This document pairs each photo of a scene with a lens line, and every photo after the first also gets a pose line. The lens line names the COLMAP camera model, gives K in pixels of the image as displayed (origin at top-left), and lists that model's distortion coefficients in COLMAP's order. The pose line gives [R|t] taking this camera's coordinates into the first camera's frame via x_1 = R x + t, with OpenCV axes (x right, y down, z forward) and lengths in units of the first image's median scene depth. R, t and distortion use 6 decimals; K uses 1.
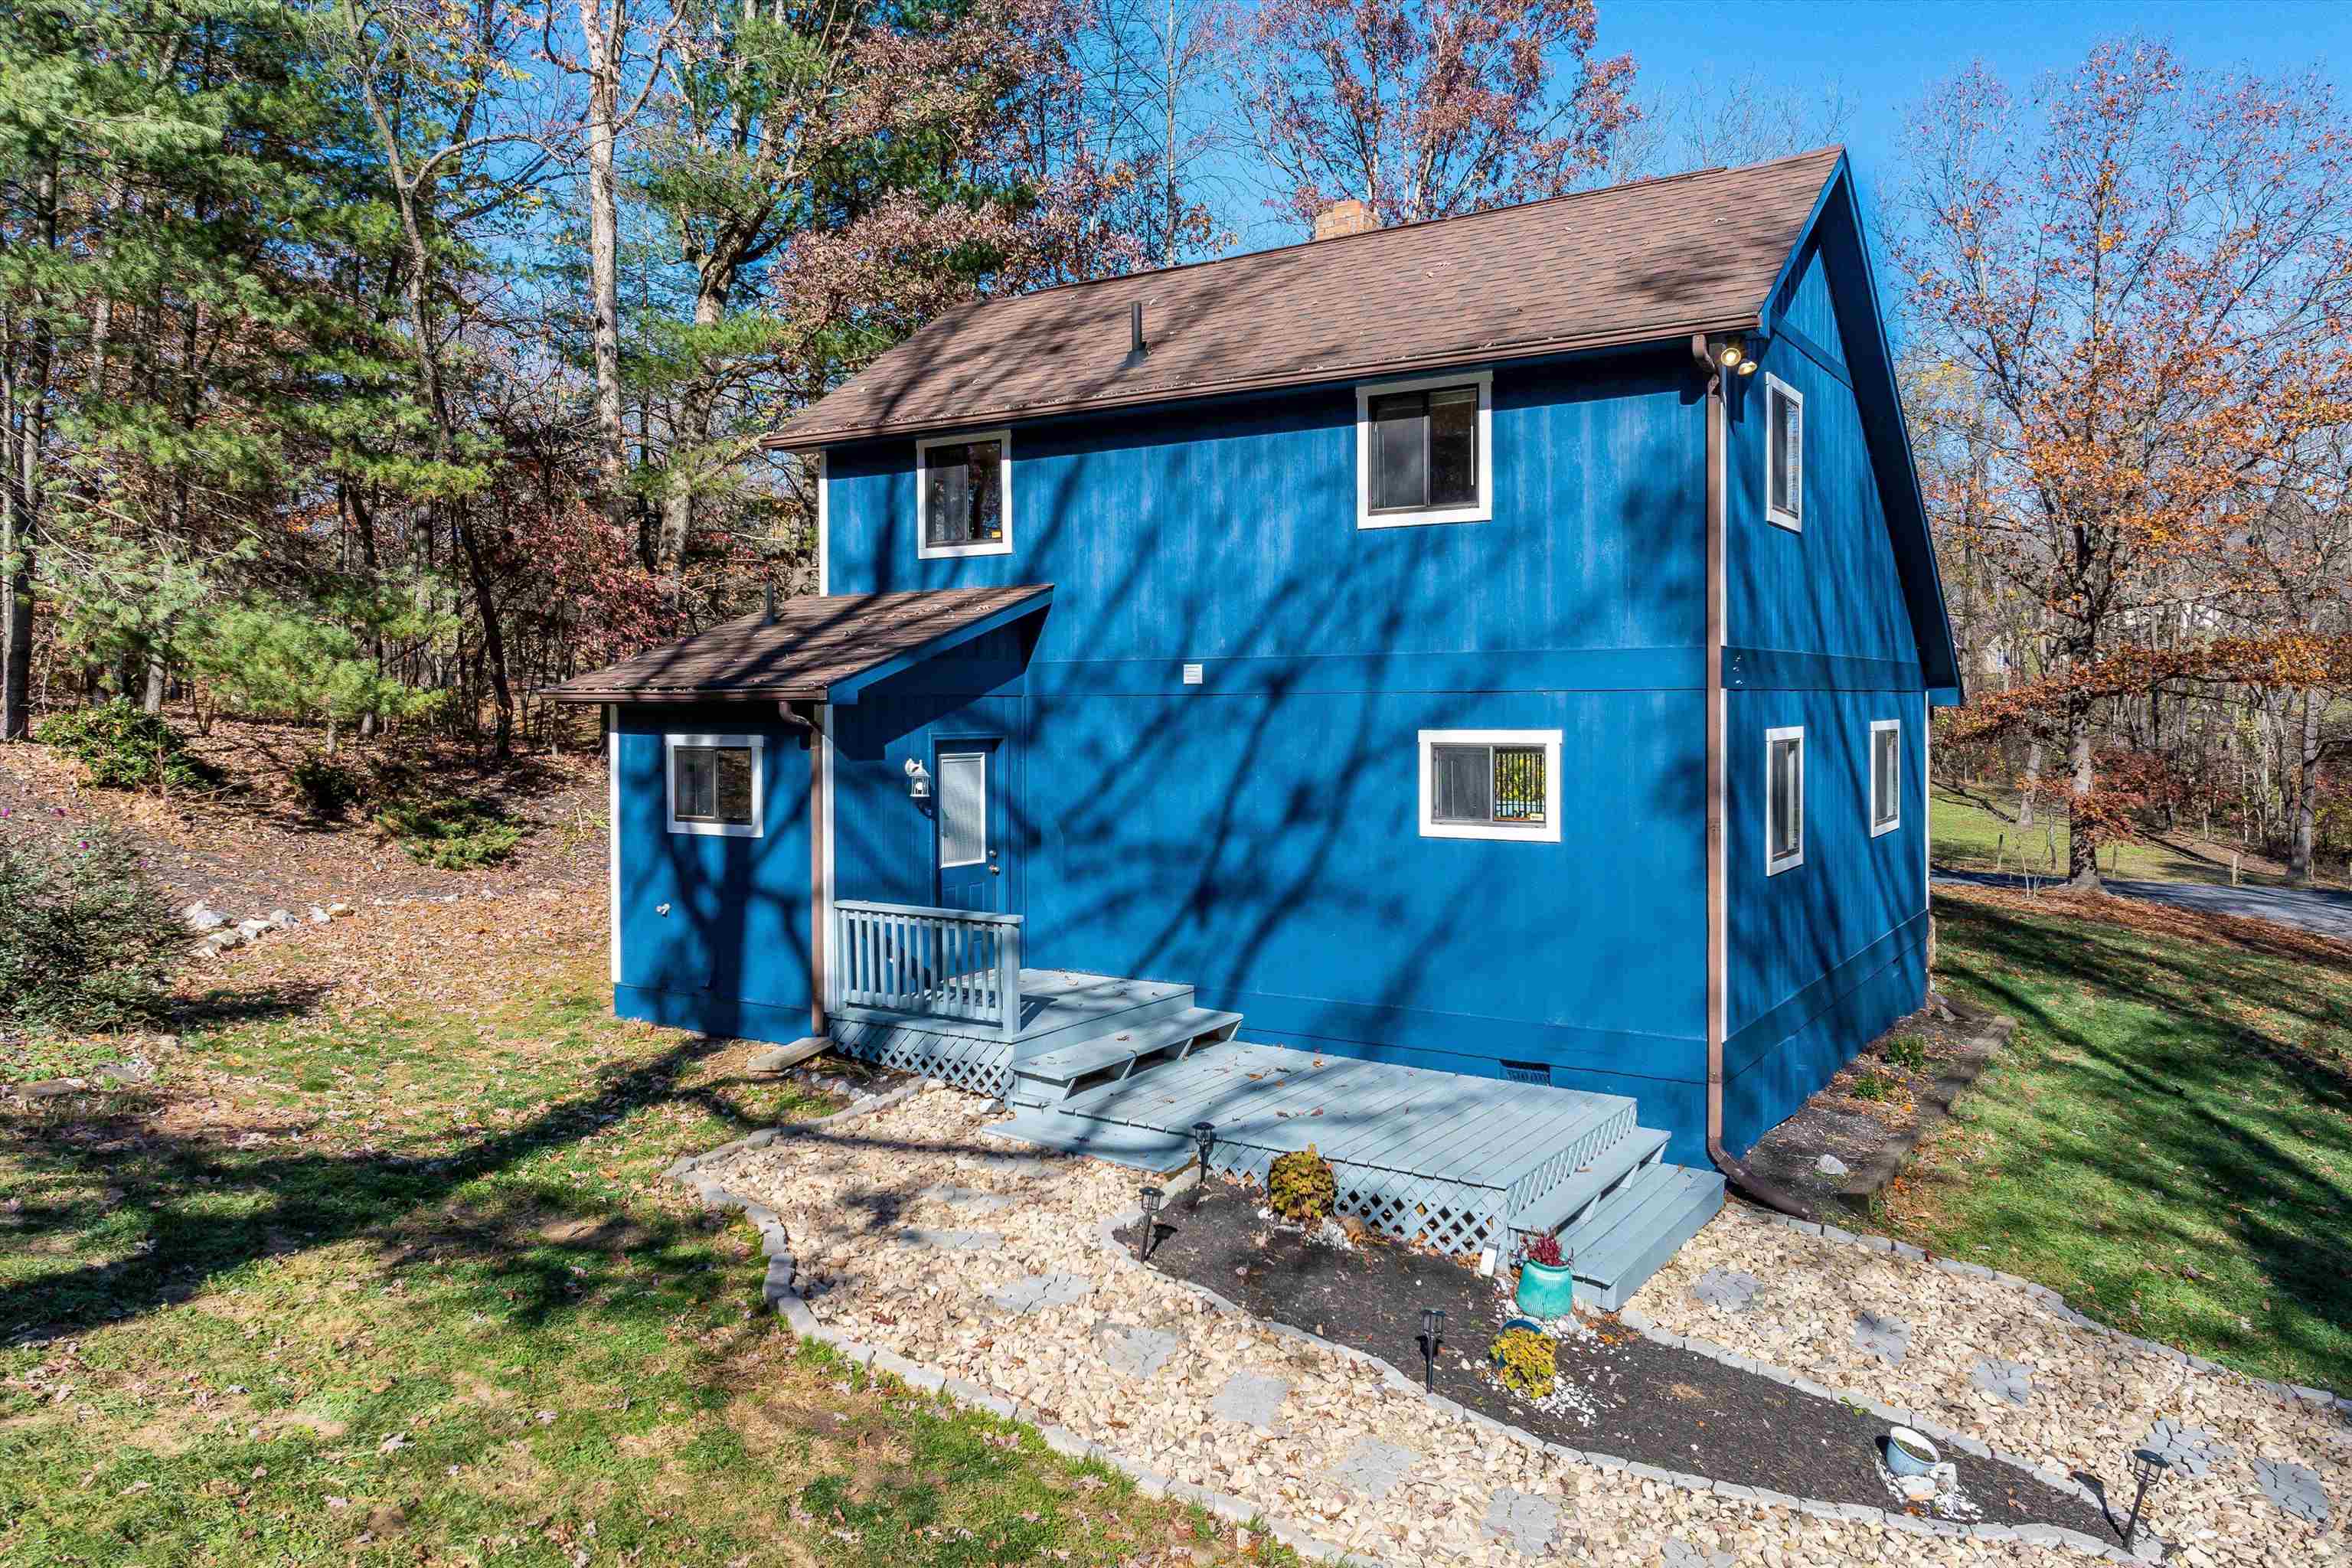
lens RADIAL K [[1607.6, 0, 1177.6], [0, 1607.6, 745.5], [0, 0, 1]] dist [0.006922, 0.005379]
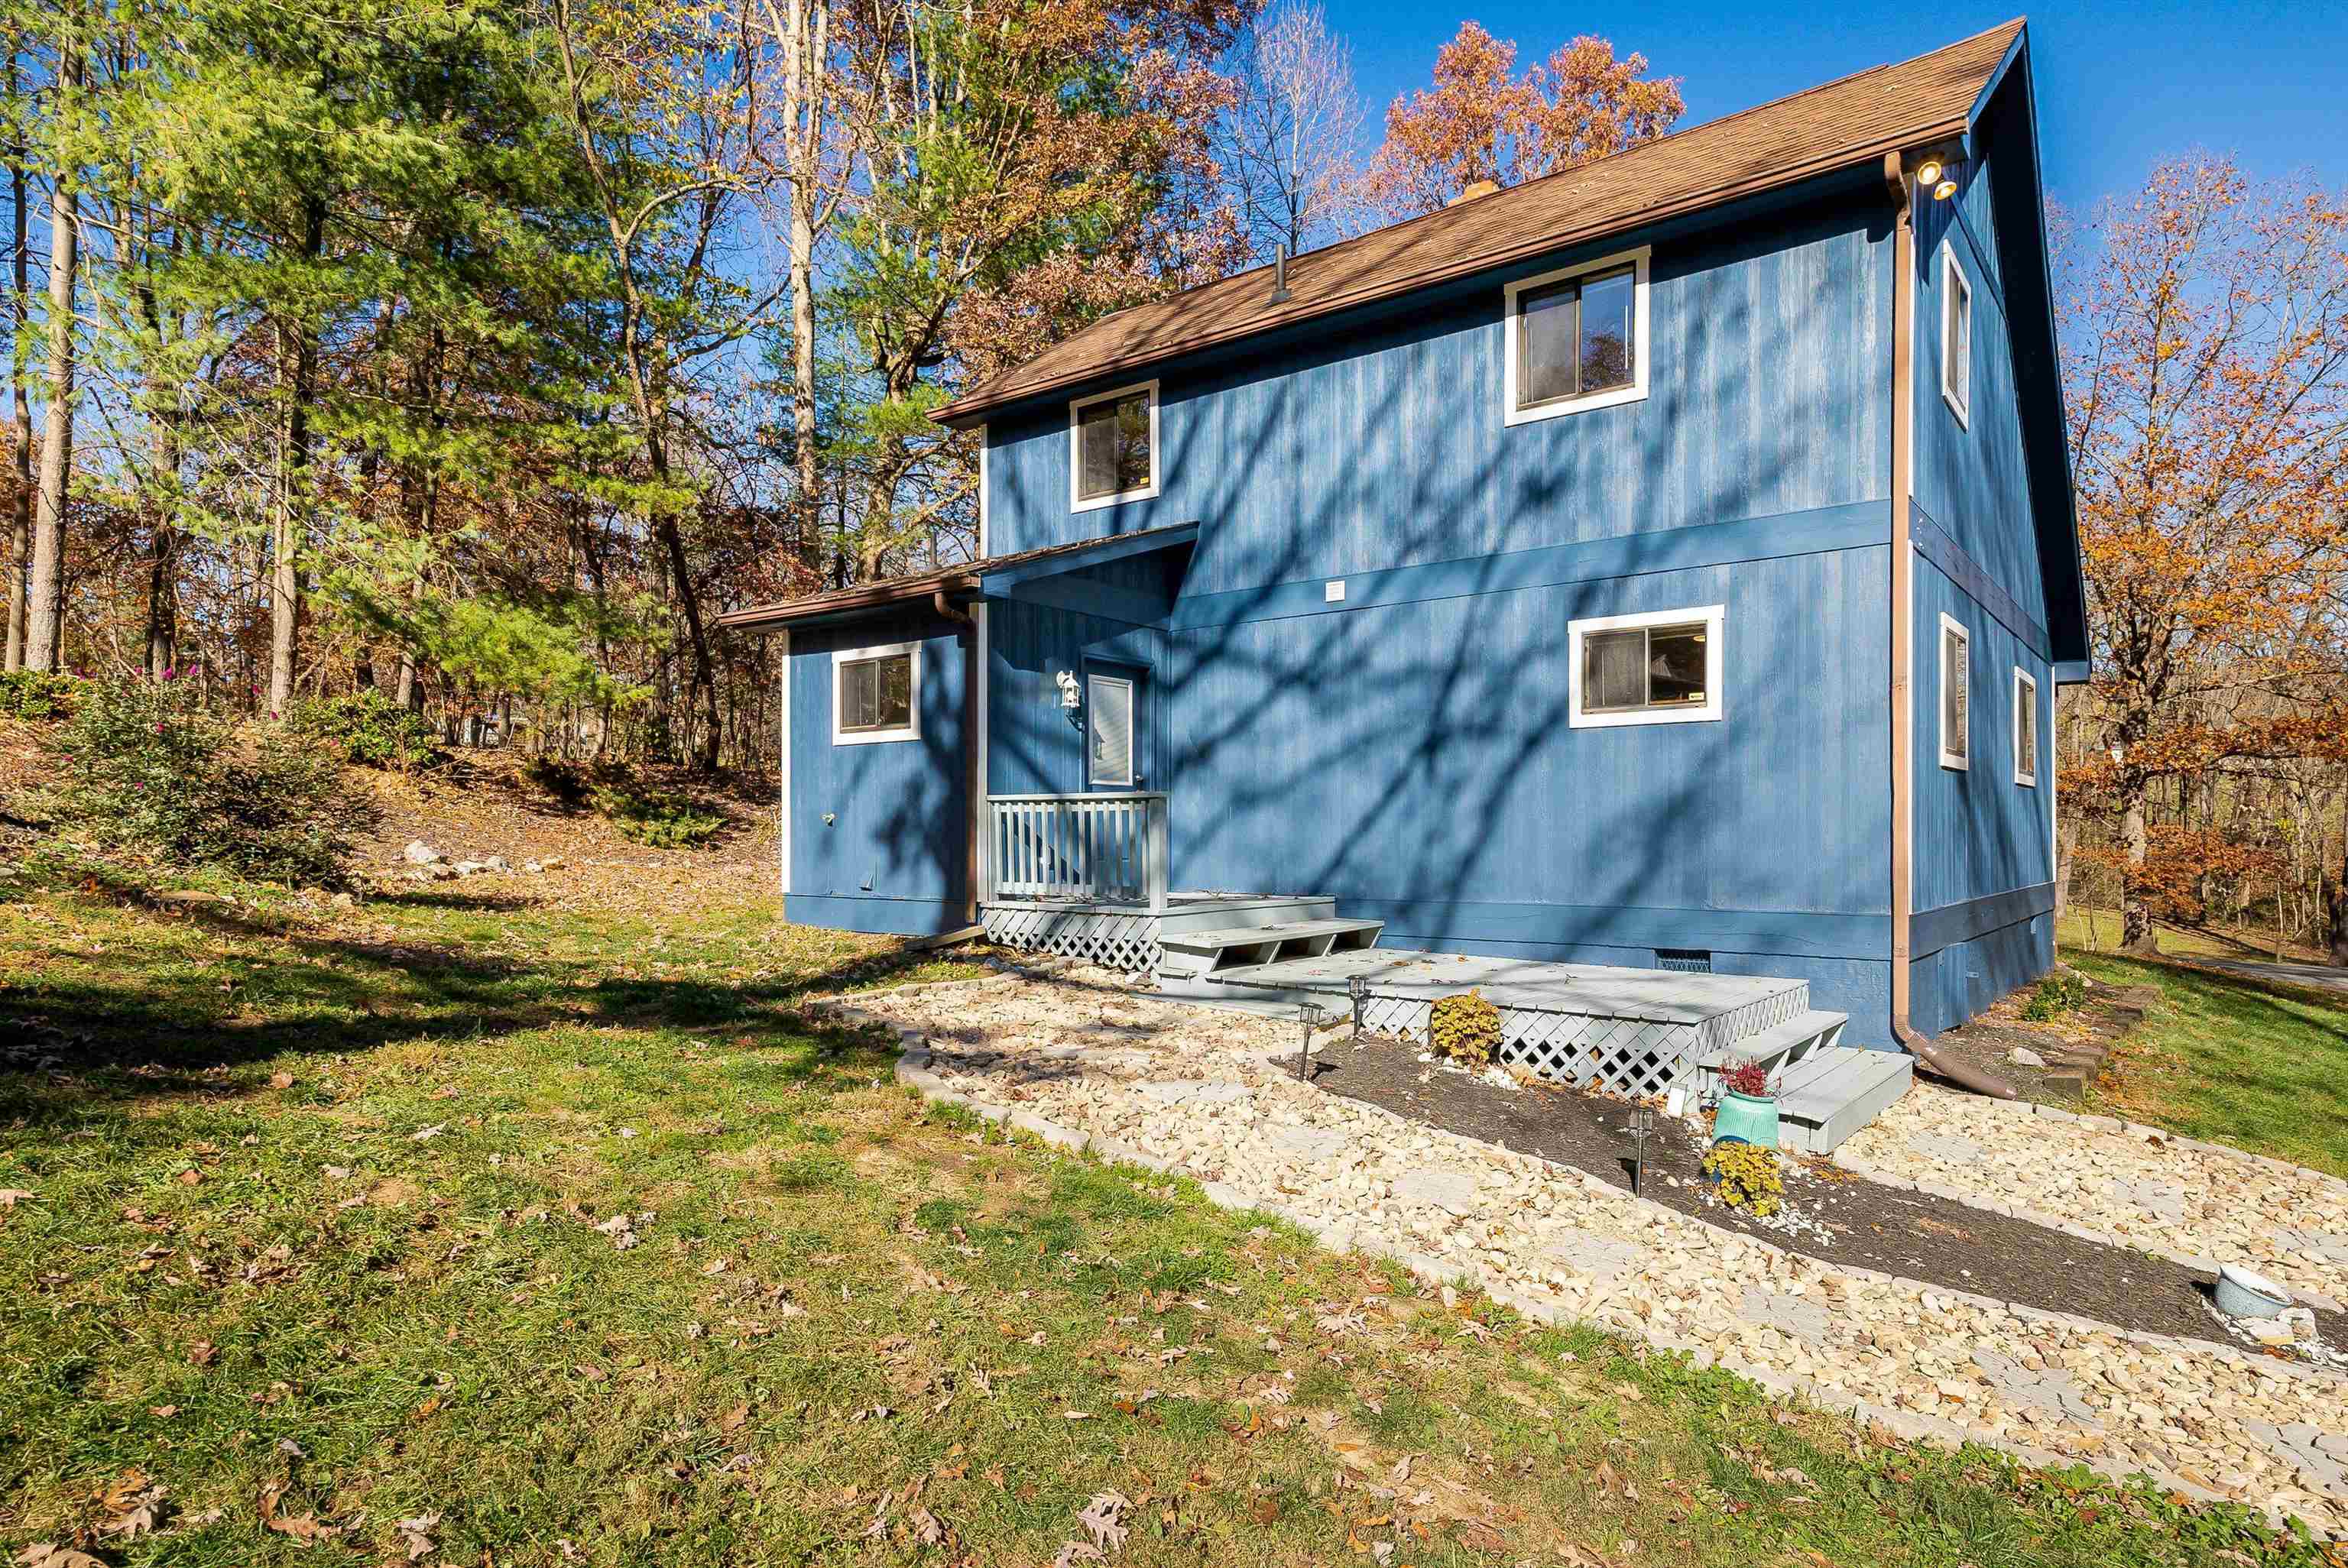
lens RADIAL K [[1336.1, 0, 1177.5], [0, 1336.1, 836.0], [0, 0, 1]] dist [0.025369, 0.025118]
pose [[0.996600, 0.003927, -0.082298, -0.022420], [-0.005537, 0.999798, -0.019341, 0.145901], [0.082206, 0.019730, 0.996420, 0.164416]]
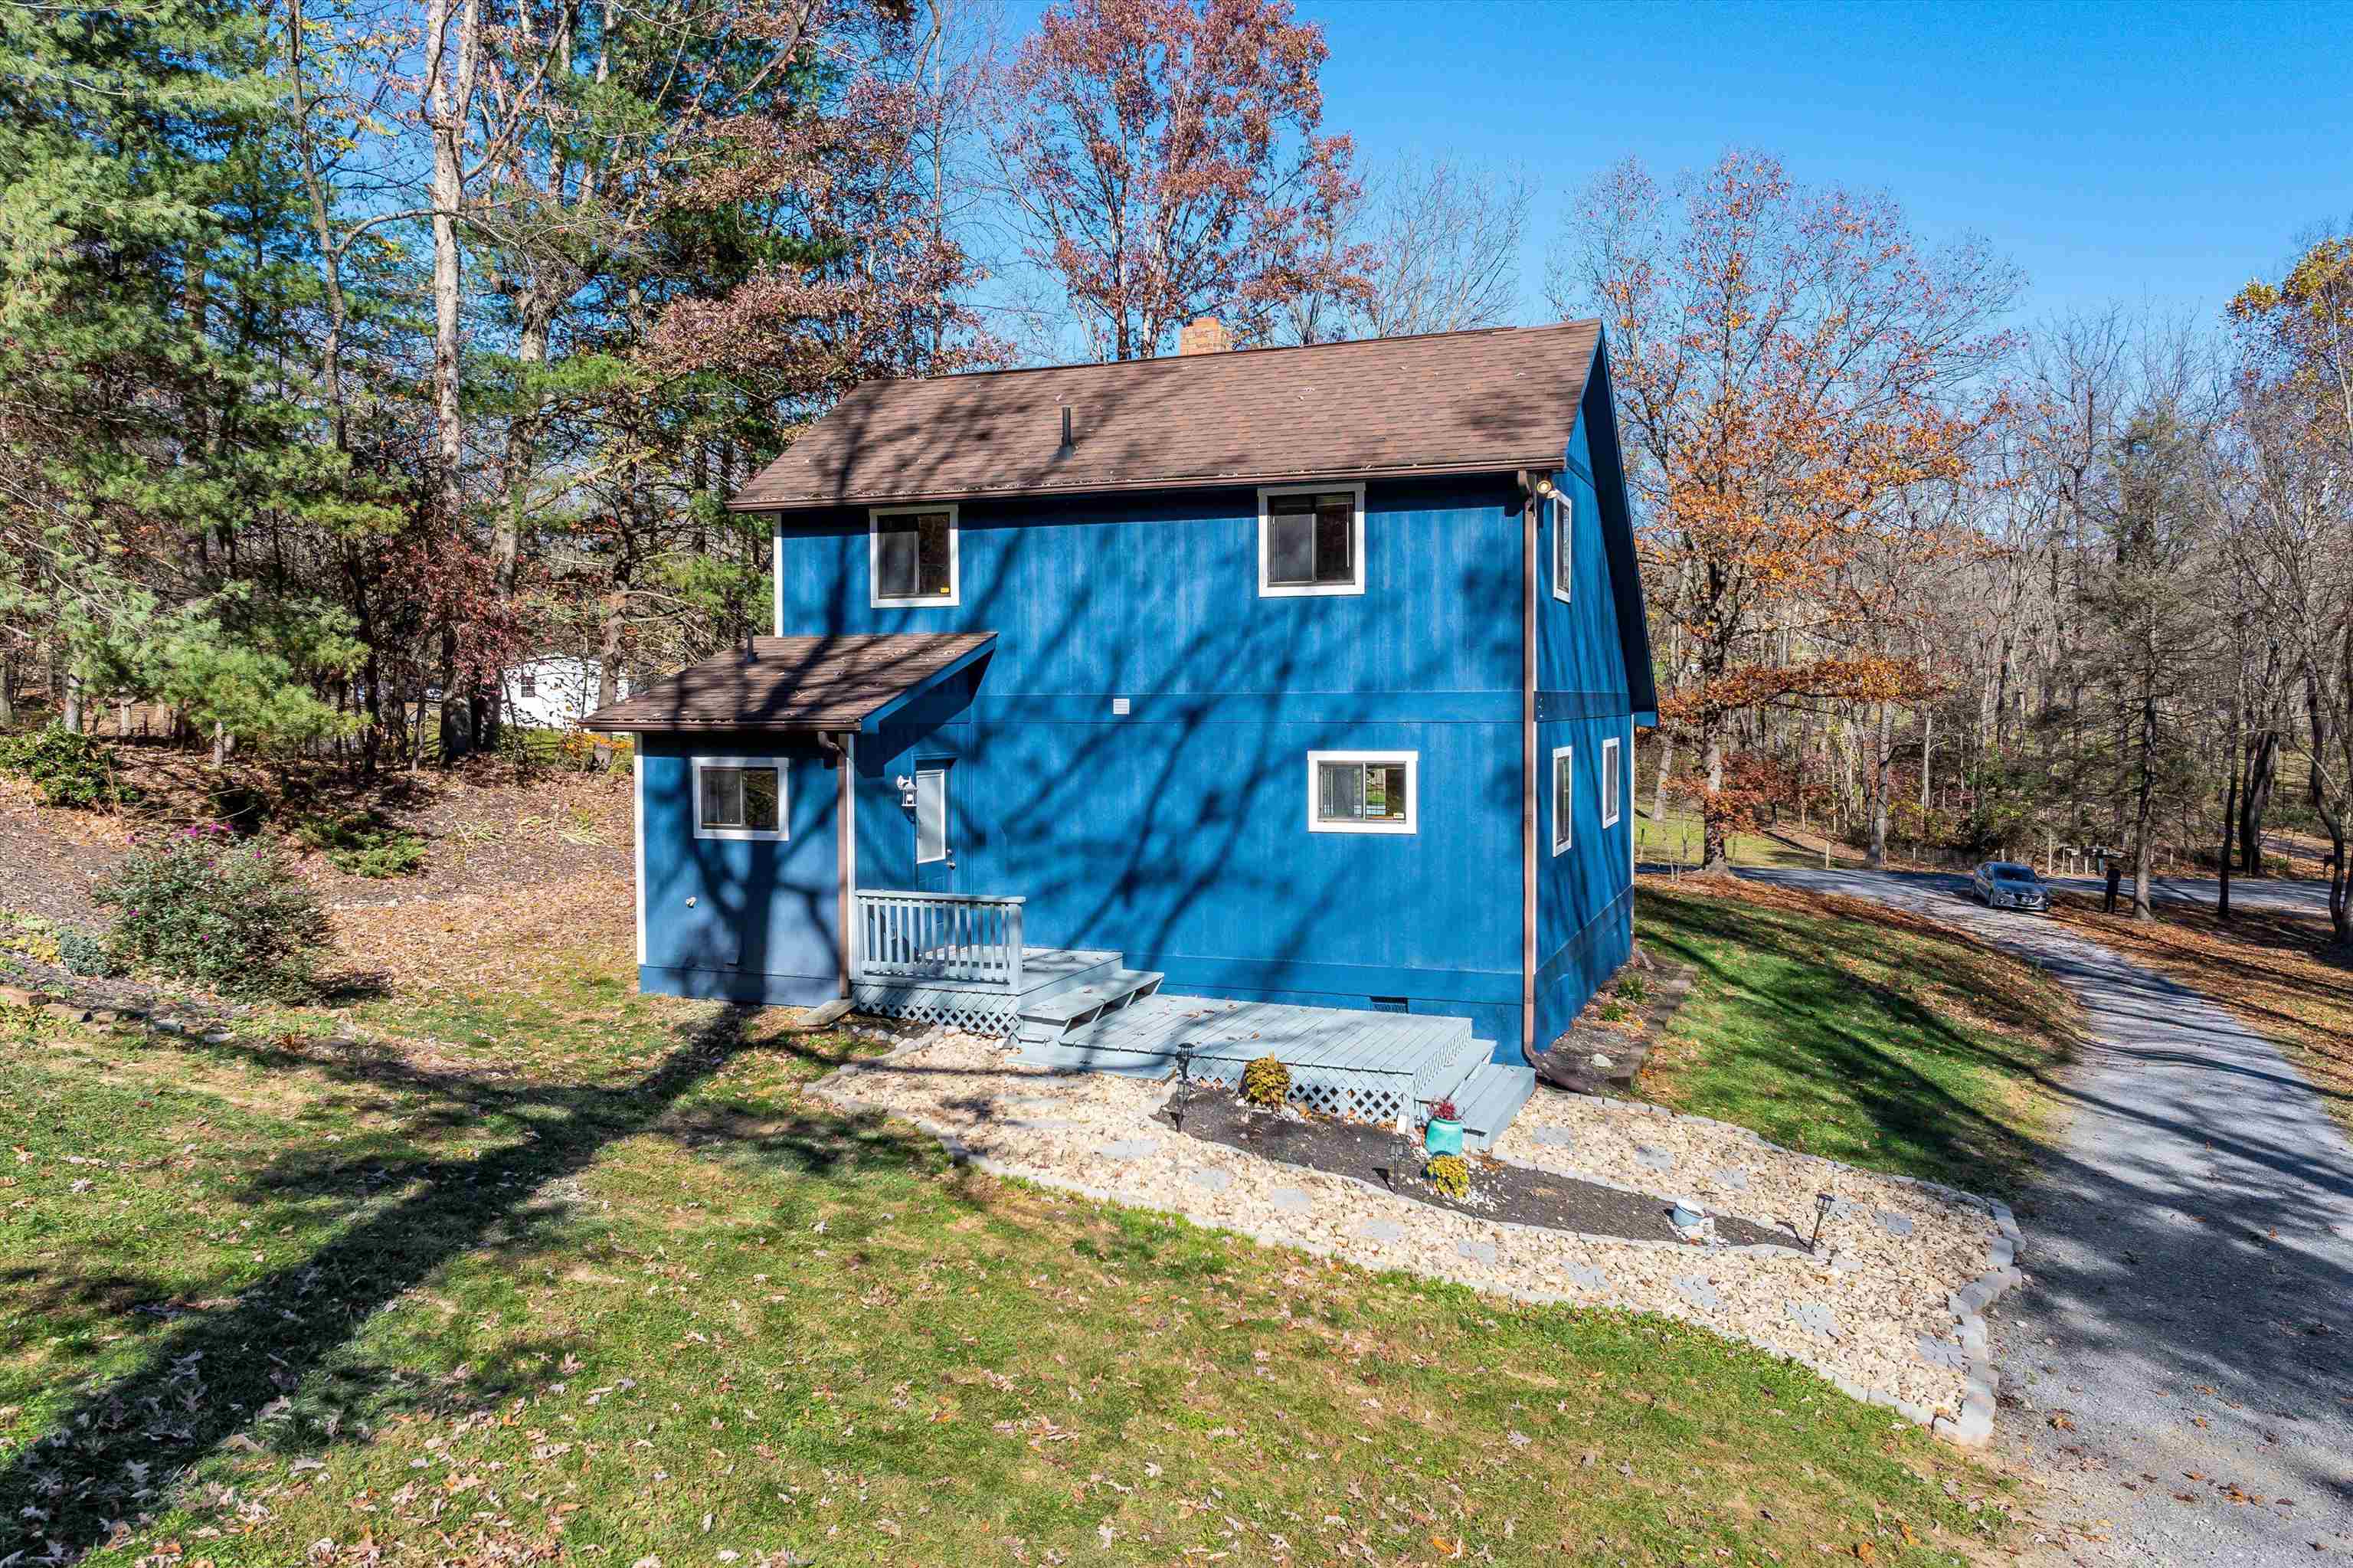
lens RADIAL K [[1614.3, 0, 1176.5], [0, 1614.3, 784.0], [0, 0, 1]] dist [-0.009226, -0.002039]
pose [[0.980103, -0.008981, 0.198284, -0.227165], [0.004871, 0.999763, 0.021204, -0.011815], [-0.198428, -0.019816, 0.979915, -0.289821]]
